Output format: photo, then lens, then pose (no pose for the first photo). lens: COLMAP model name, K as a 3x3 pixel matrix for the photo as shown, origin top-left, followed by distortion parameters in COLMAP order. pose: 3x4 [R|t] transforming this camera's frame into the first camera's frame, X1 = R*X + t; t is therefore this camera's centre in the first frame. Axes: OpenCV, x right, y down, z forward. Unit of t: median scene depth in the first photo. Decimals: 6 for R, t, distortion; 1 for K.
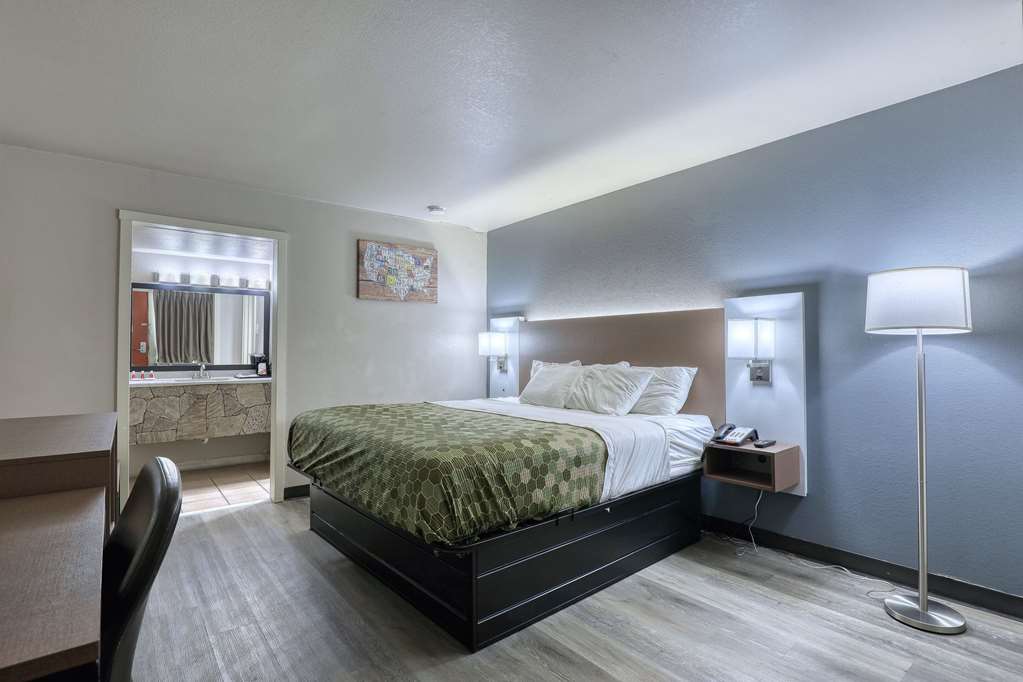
lens RADIAL K [[502.5, 0, 502.6], [0, 502.5, 345.9], [0, 0, 1]] dist [0.000639, 0.000919]
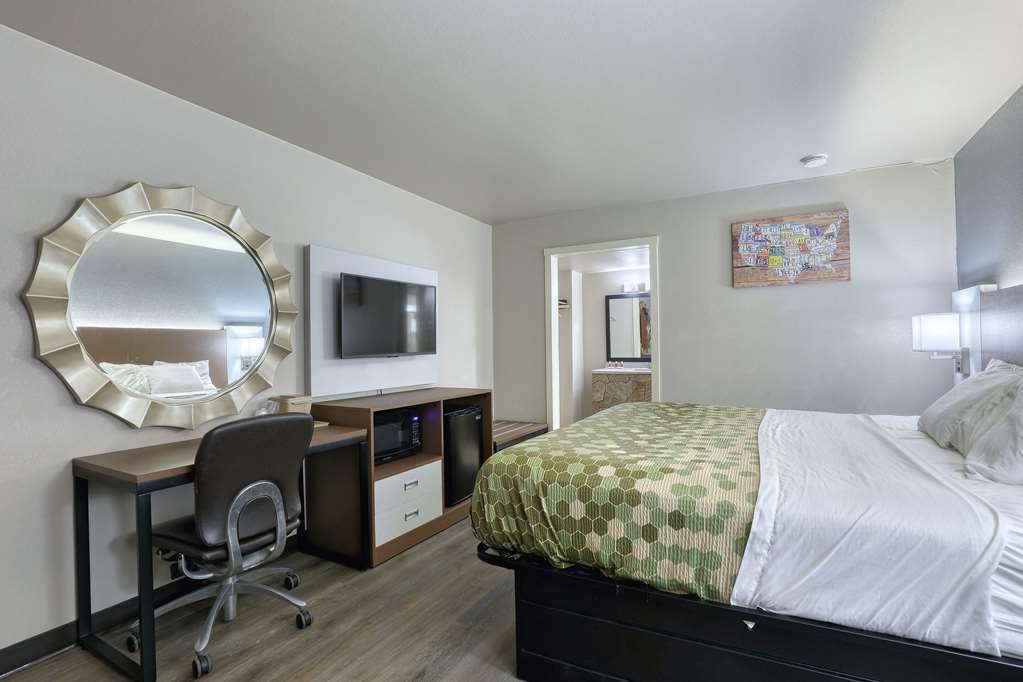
lens RADIAL K [[473.4, 0, 537.4], [0, 473.4, 342.3], [0, 0, 1]] dist [-0.029776, 0.005928]
pose [[0.397341, -0.012247, -0.917589, 0.610941], [0.021516, 0.999760, -0.004027, -0.000222], [0.917419, -0.018143, 0.397509, 0.574189]]
